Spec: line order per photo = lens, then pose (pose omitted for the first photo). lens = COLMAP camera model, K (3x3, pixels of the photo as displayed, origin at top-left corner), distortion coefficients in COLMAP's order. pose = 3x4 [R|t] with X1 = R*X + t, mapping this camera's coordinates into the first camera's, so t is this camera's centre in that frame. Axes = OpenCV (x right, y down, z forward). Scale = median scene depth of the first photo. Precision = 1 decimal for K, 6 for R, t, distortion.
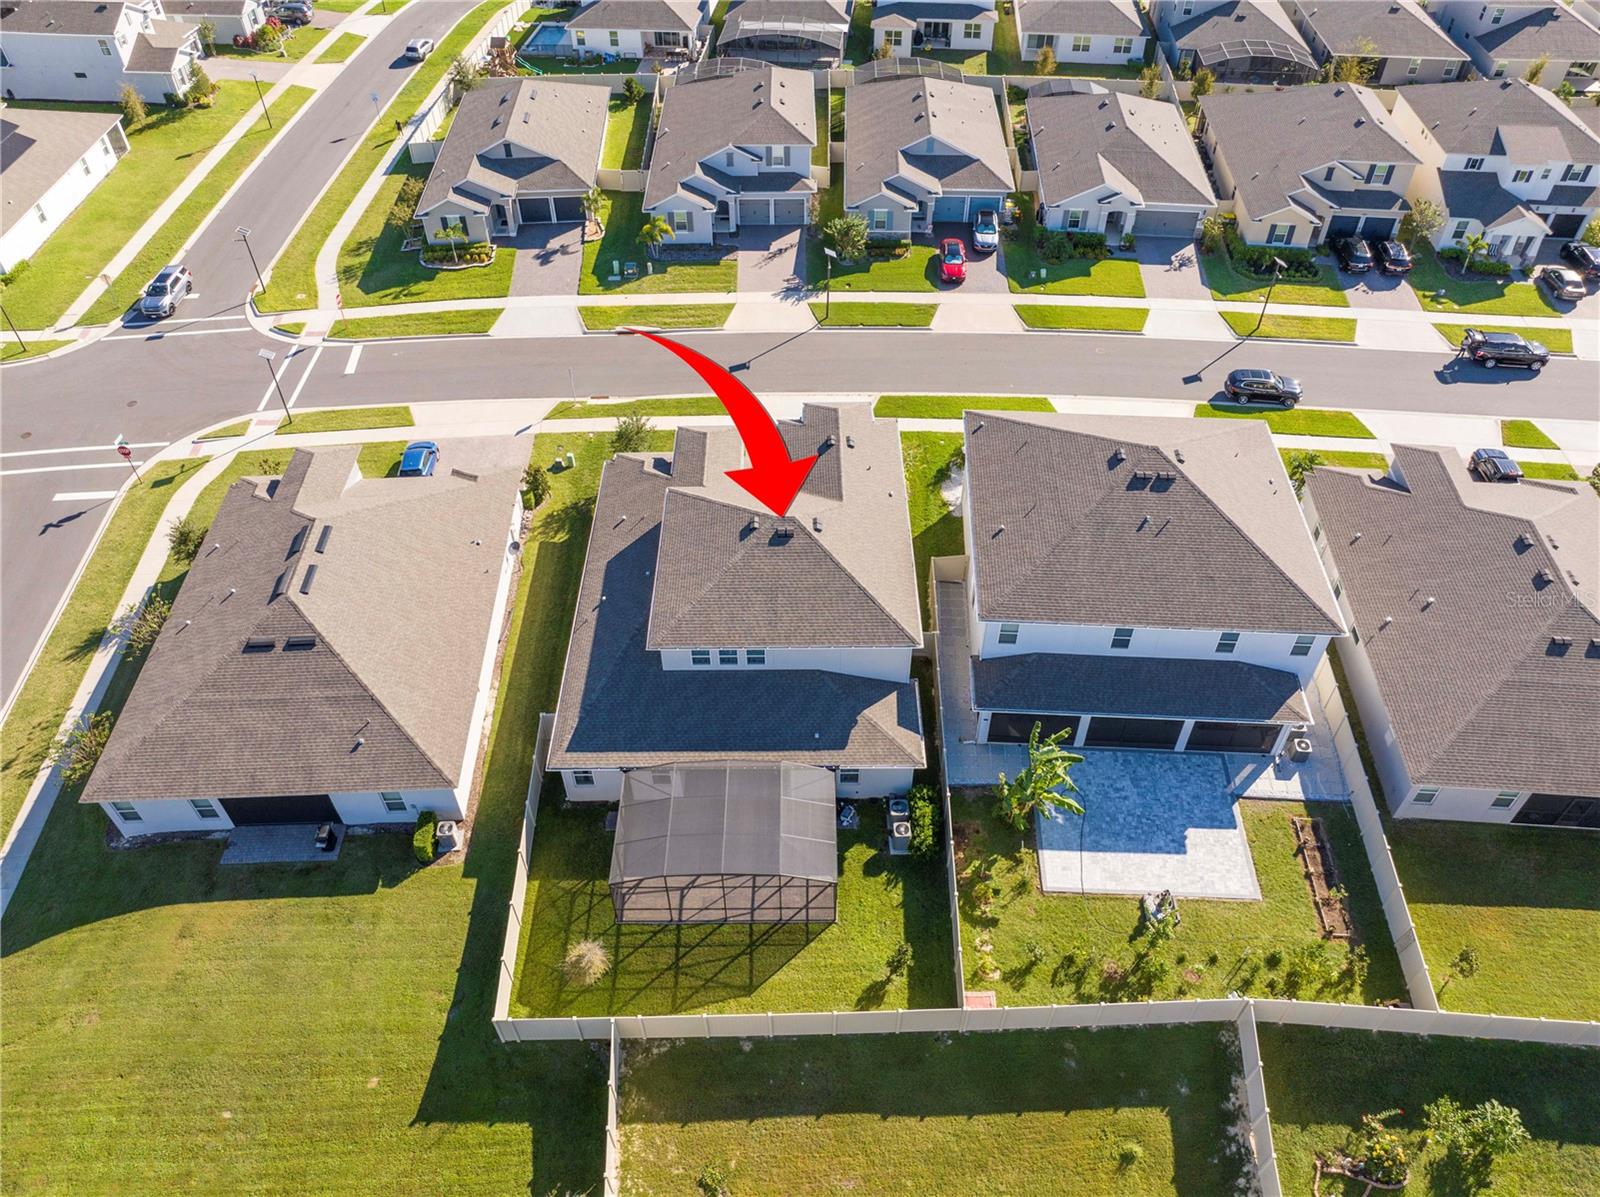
lens RADIAL K [[1127.8, 0, 808.2], [0, 1127.8, 594.7], [0, 0, 1]] dist [-0.040928, 0.000929]
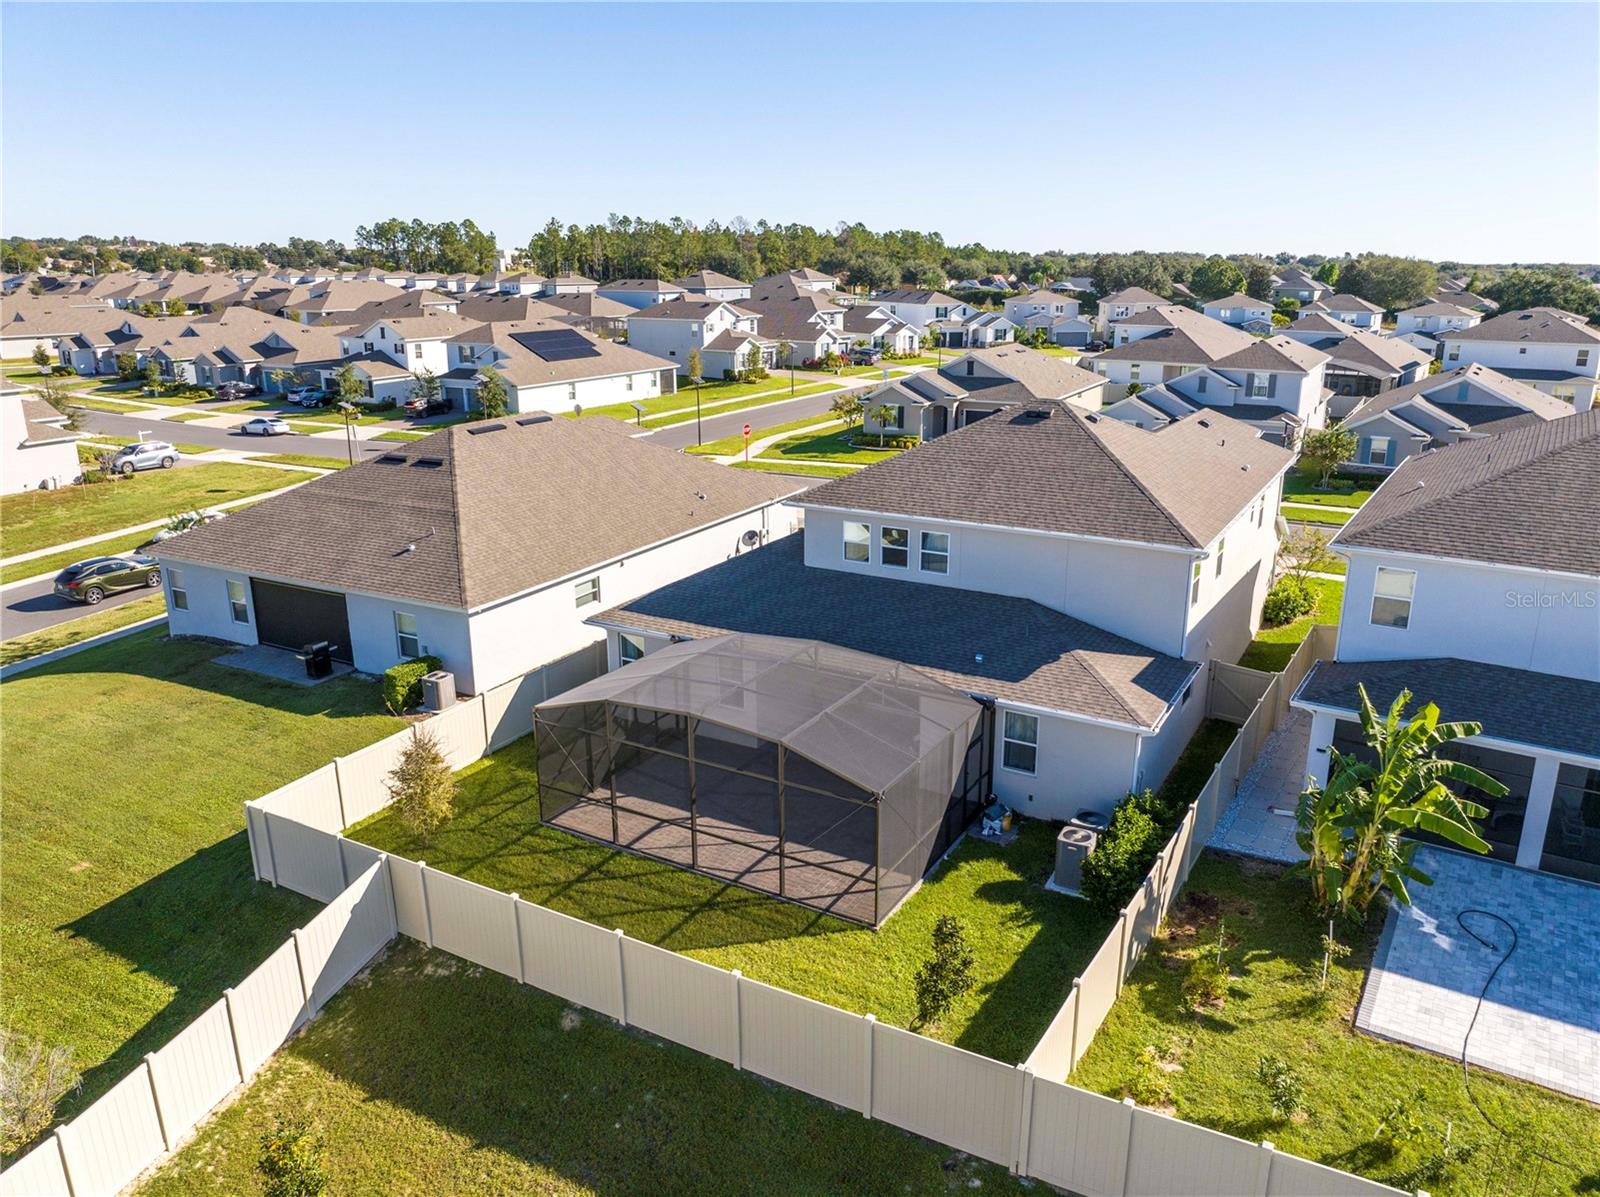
lens RADIAL K [[1123.9, 0, 807.6], [0, 1123.9, 599.0], [0, 0, 1]] dist [-0.034329, 0.002997]
pose [[0.860076, 0.142281, -0.489924, 0.209633], [-0.356848, 0.854083, -0.378419, 0.350423], [0.364594, 0.500298, 0.785349, 0.515832]]
